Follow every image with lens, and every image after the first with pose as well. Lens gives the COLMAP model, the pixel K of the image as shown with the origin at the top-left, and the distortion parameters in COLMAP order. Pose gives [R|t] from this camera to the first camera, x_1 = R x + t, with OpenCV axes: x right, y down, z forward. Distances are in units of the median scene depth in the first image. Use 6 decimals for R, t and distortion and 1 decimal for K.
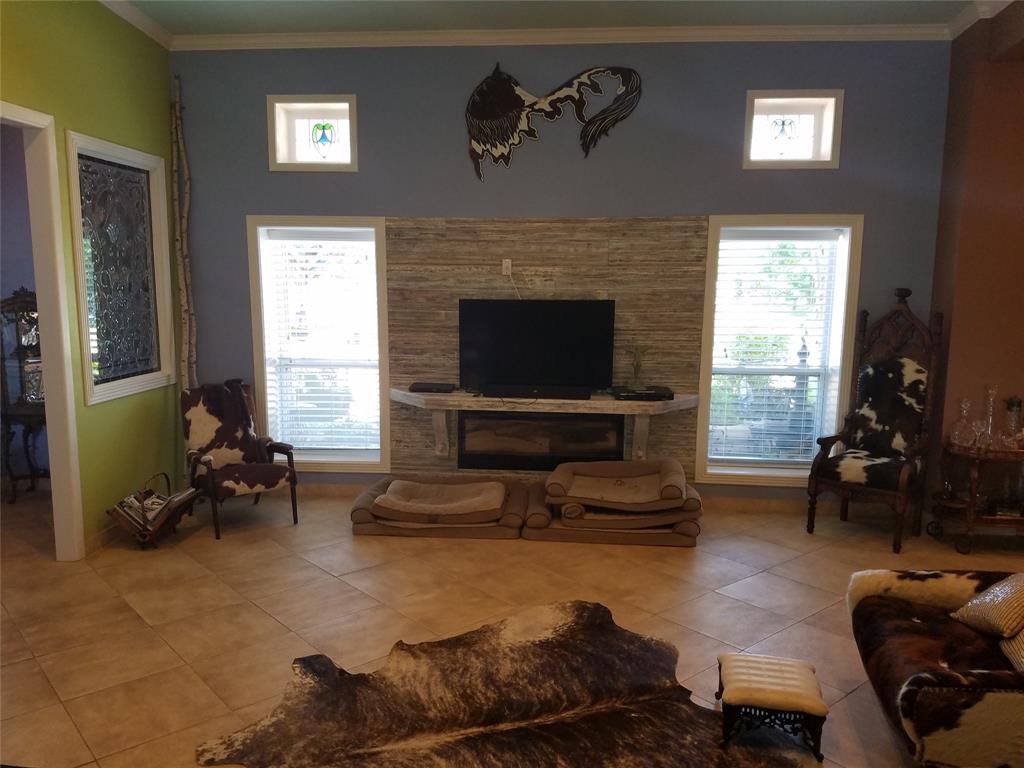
lens RADIAL K [[810.9, 0, 510.9], [0, 810.9, 392.8], [0, 0, 1]] dist [0.258769, -0.500137]
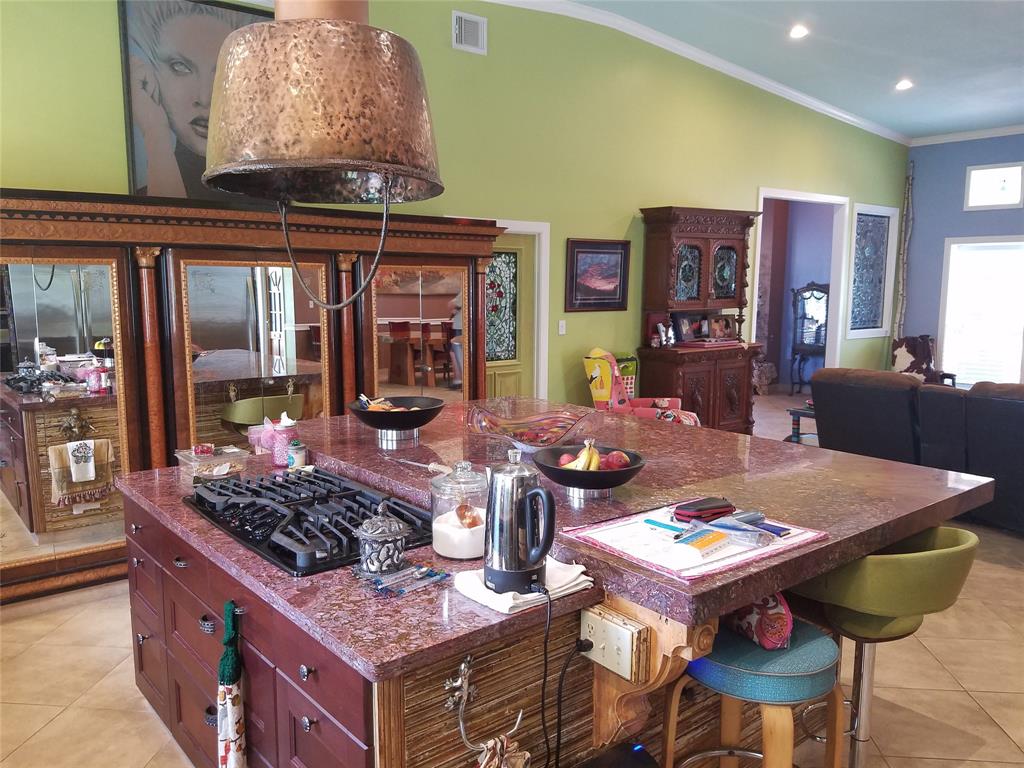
lens RADIAL K [[810.9, 0, 510.9], [0, 810.9, 392.8], [0, 0, 1]] dist [0.258769, -0.500137]
pose [[0.701356, 0.090033, -0.707102, 0.295636], [-0.101327, 0.994510, 0.026125, 0.144109], [0.705572, 0.053326, 0.706628, -0.803949]]
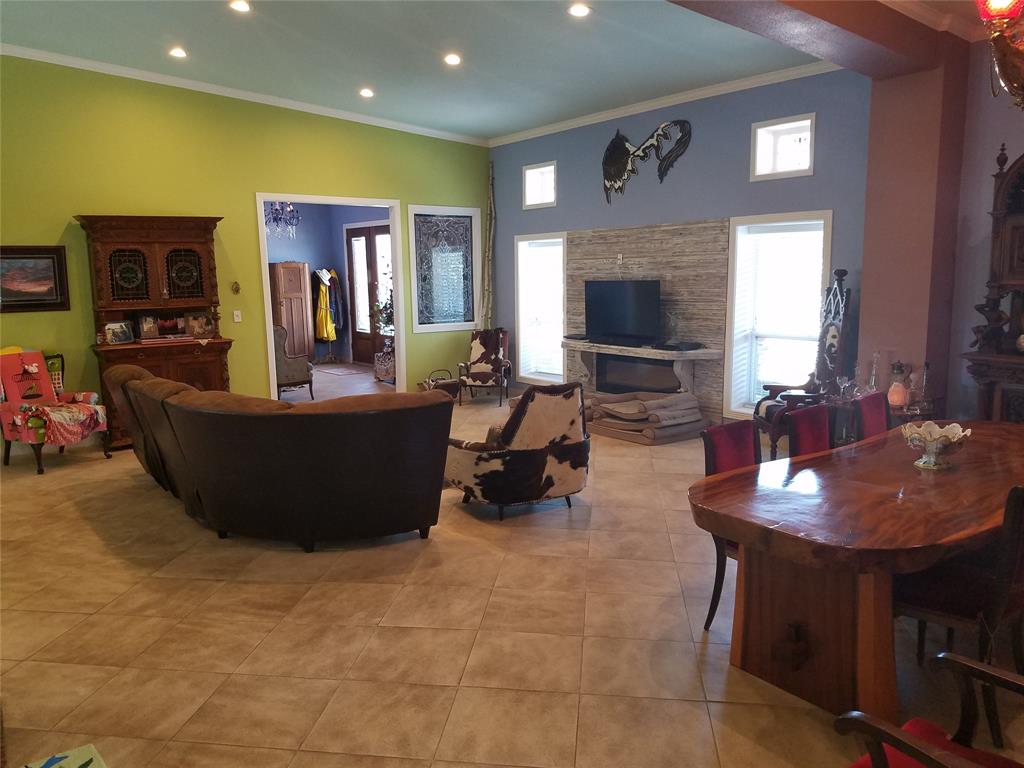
lens RADIAL K [[826.7, 0, 512.0], [0, 826.7, 384.0], [0, 0, 1]] dist [0.202635, -0.325426]
pose [[0.656164, 0.085875, -0.749716, 1.062167], [-0.087028, 0.995486, 0.037858, 0.036506], [0.749583, 0.040405, 0.660676, -0.168954]]
